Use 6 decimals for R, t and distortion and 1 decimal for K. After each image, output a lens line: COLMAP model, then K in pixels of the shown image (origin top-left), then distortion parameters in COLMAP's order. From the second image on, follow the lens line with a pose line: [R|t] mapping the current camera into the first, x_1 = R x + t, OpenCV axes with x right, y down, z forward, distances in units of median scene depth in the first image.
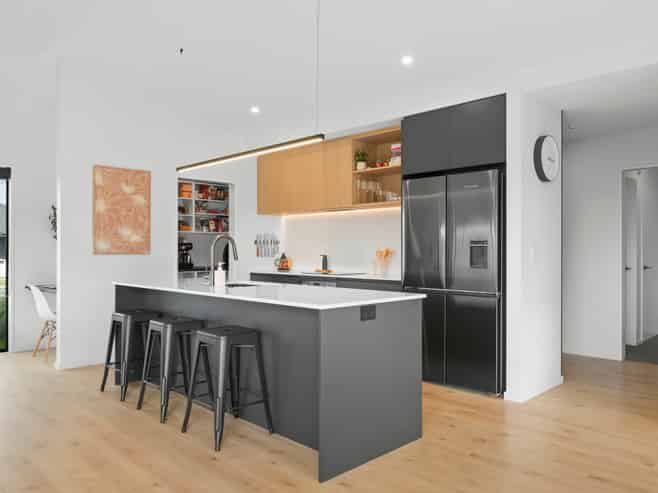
lens RADIAL K [[476.9, 0, 329.0], [0, 476.9, 246.5], [0, 0, 1]] dist [-0.005243, -0.001643]
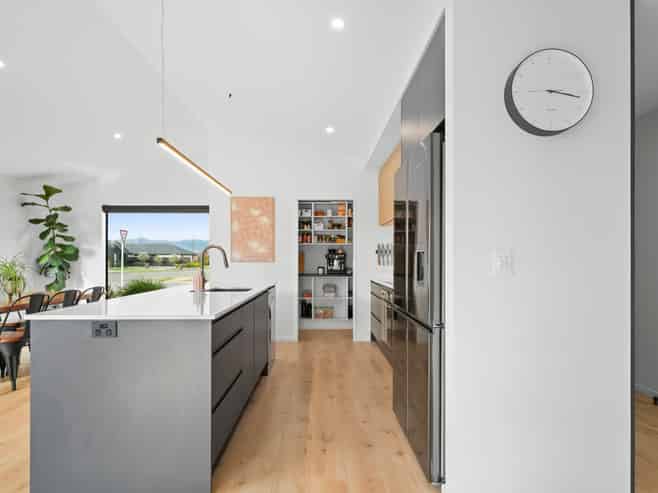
lens RADIAL K [[384.2, 0, 329.0], [0, 384.2, 246.5], [0, 0, 1]] dist [0.004748, 0.000958]
pose [[0.707151, -0.019178, -0.706803, 0.466466], [0.004846, 0.999740, -0.022278, -0.001957], [0.707046, 0.012328, 0.707060, 0.387758]]
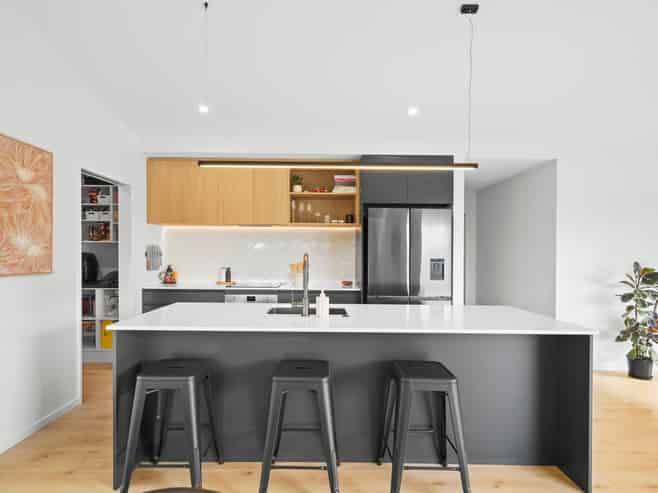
lens RADIAL K [[340.7, 0, 310.8], [0, 340.7, 253.1], [0, 0, 1]] dist [0.016197, 0.000145]
pose [[0.729322, 0.009446, 0.684105, -0.452287], [-0.013244, 0.999912, 0.000312, -0.019302], [-0.684042, -0.009288, 0.729383, 0.396089]]
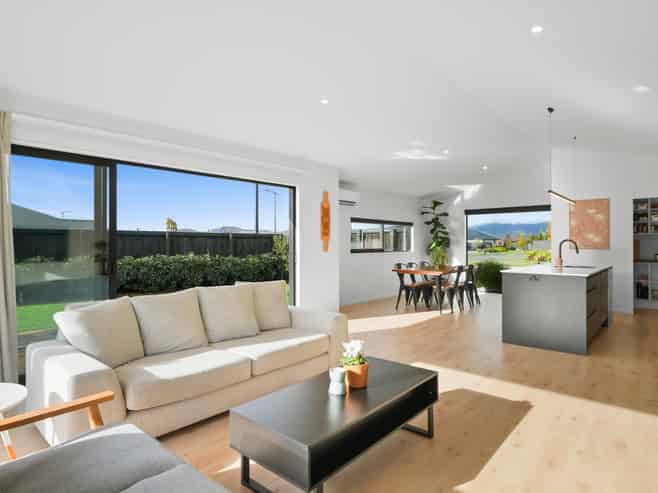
lens RADIAL K [[384.2, 0, 329.0], [0, 384.2, 246.5], [0, 0, 1]] dist [0.004748, 0.000958]
pose [[0.043687, 0.010575, -0.998989, 0.910904], [0.011824, 0.999868, 0.011102, -0.020094], [0.998975, -0.012297, 0.043556, -0.004765]]
